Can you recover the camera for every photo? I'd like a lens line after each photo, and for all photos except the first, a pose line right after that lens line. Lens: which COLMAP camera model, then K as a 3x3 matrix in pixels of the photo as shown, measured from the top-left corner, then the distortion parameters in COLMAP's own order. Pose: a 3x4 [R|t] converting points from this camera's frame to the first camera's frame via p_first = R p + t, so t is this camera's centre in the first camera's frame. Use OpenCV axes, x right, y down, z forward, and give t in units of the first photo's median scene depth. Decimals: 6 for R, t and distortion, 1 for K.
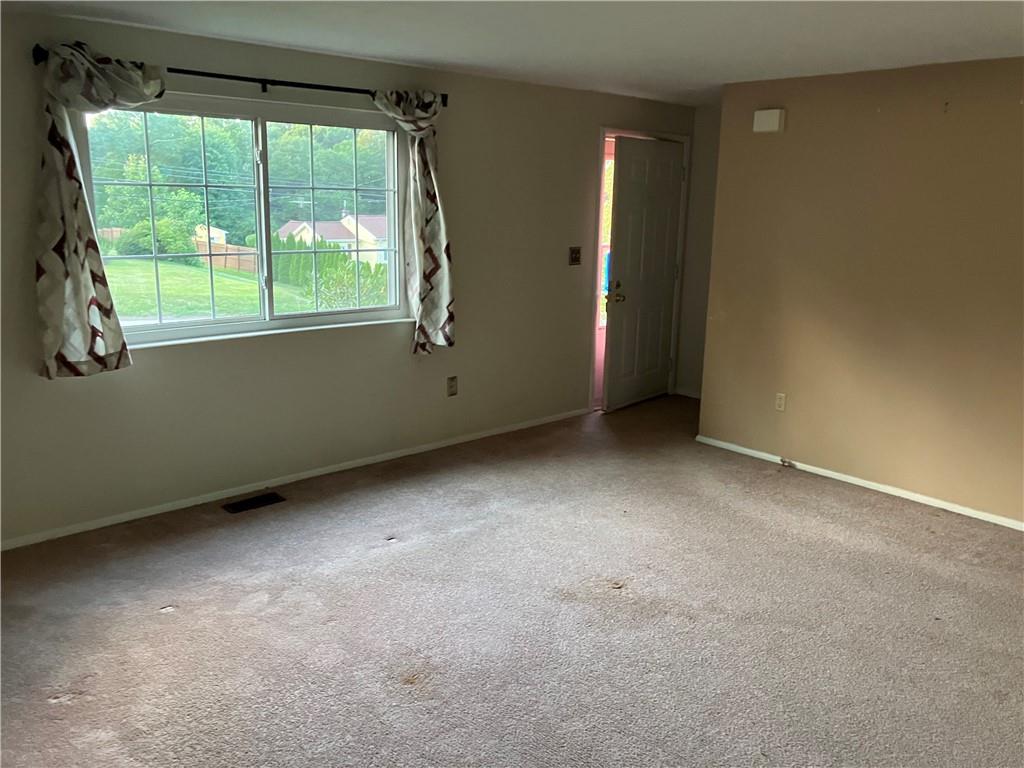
lens RADIAL K [[837.5, 0, 514.4], [0, 837.5, 383.2], [0, 0, 1]] dist [0.010887, -0.041570]
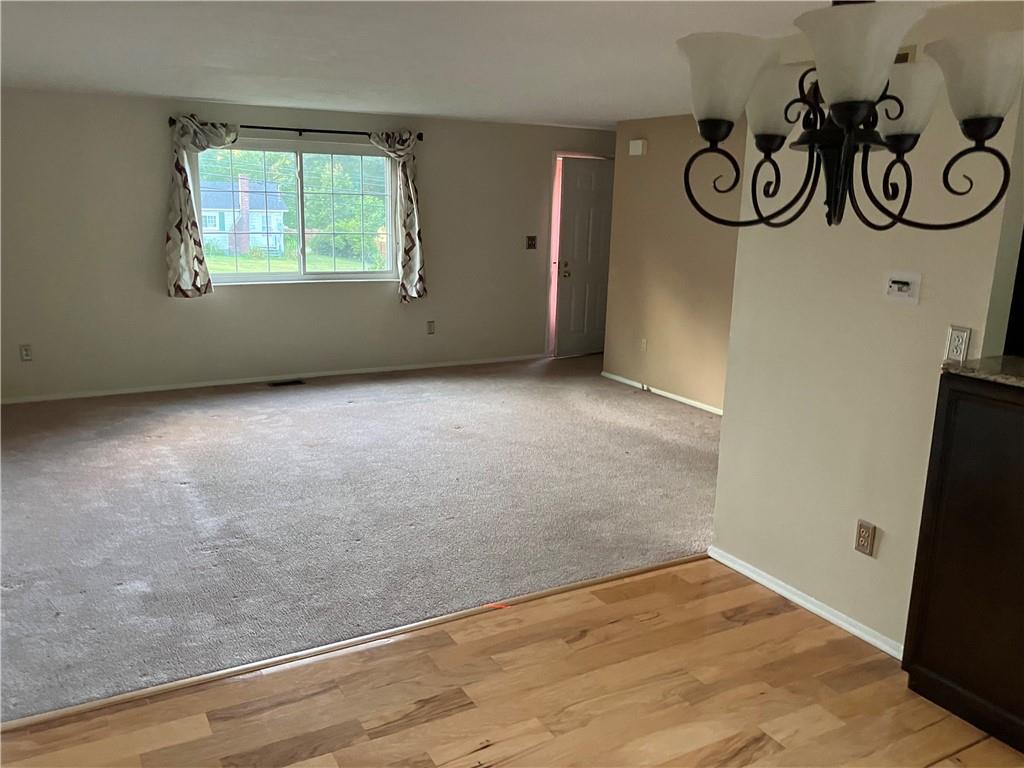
lens RADIAL K [[837.5, 0, 484.7], [0, 837.5, 393.9], [0, 0, 1]] dist [0.010887, -0.041570]
pose [[0.970678, 0.057566, -0.233389, 0.449658], [-0.056041, 0.998342, 0.013167, 0.116305], [0.233760, 0.000298, 0.972294, -0.509079]]
